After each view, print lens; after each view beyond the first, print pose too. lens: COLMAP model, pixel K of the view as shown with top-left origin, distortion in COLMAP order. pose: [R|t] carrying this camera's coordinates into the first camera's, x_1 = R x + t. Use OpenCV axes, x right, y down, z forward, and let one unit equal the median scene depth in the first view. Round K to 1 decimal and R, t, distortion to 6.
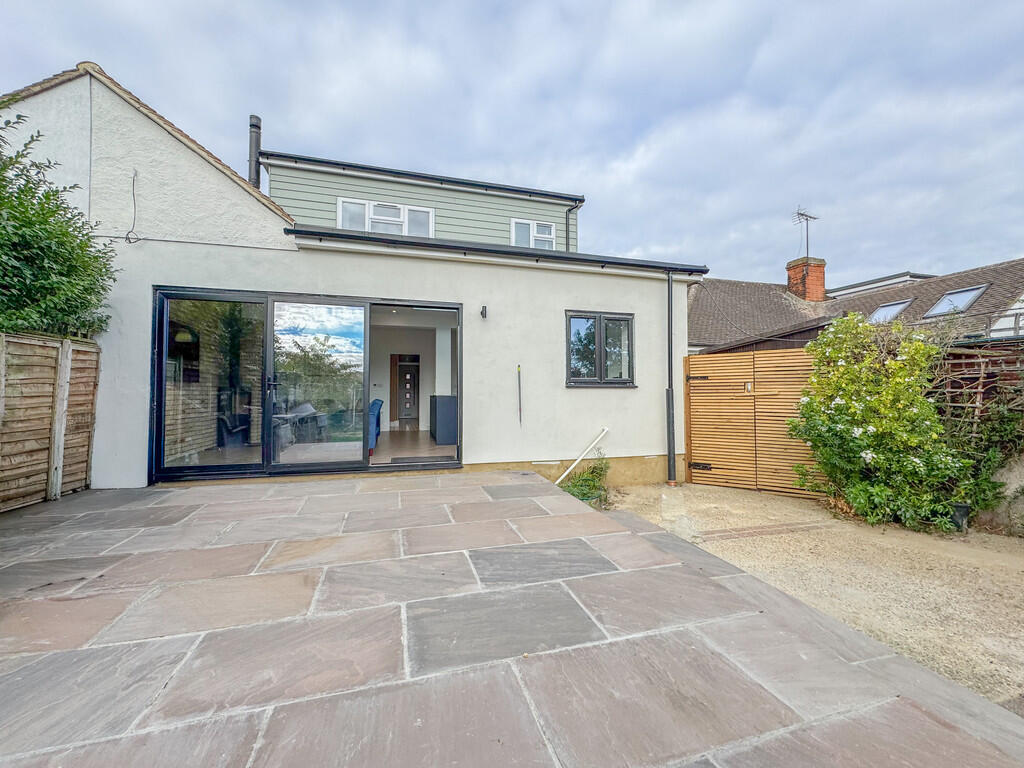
lens RADIAL K [[424.7, 0, 517.8], [0, 424.7, 384.7], [0, 0, 1]] dist [0.001798, 0.000467]
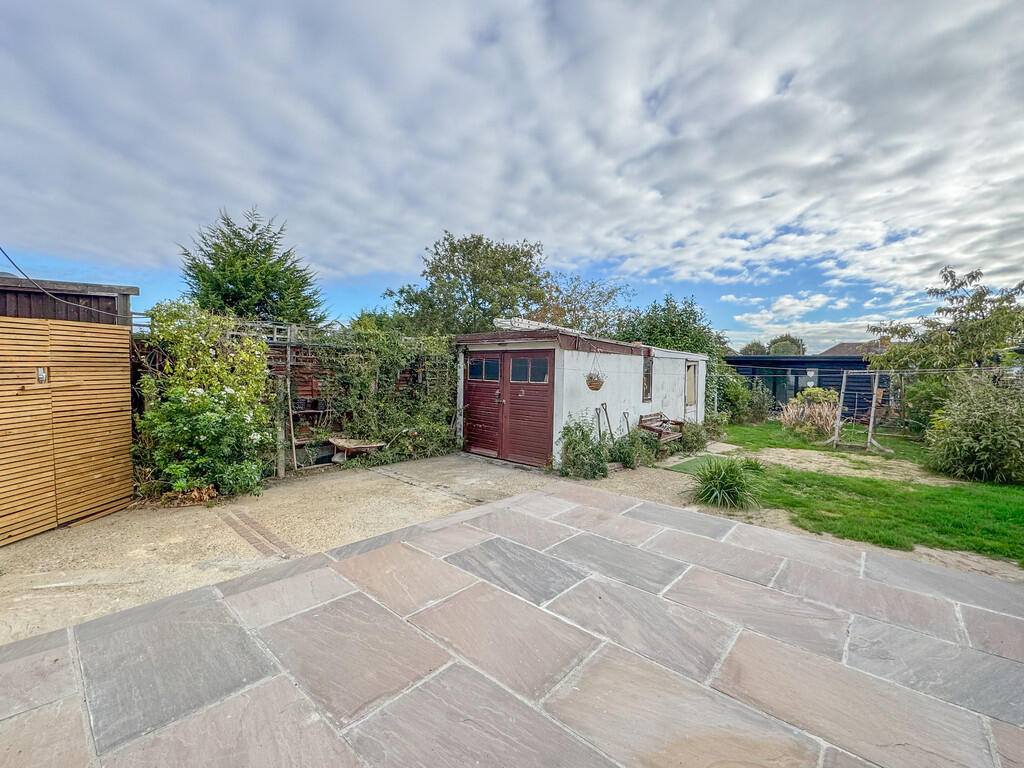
lens RADIAL K [[424.7, 0, 517.8], [0, 424.7, 384.7], [0, 0, 1]] dist [0.001798, 0.000467]
pose [[-0.538911, -0.043053, 0.841262, -0.791358], [-0.045857, 0.998712, 0.021734, -0.051538], [-0.841114, -0.026865, -0.540191, 1.538185]]
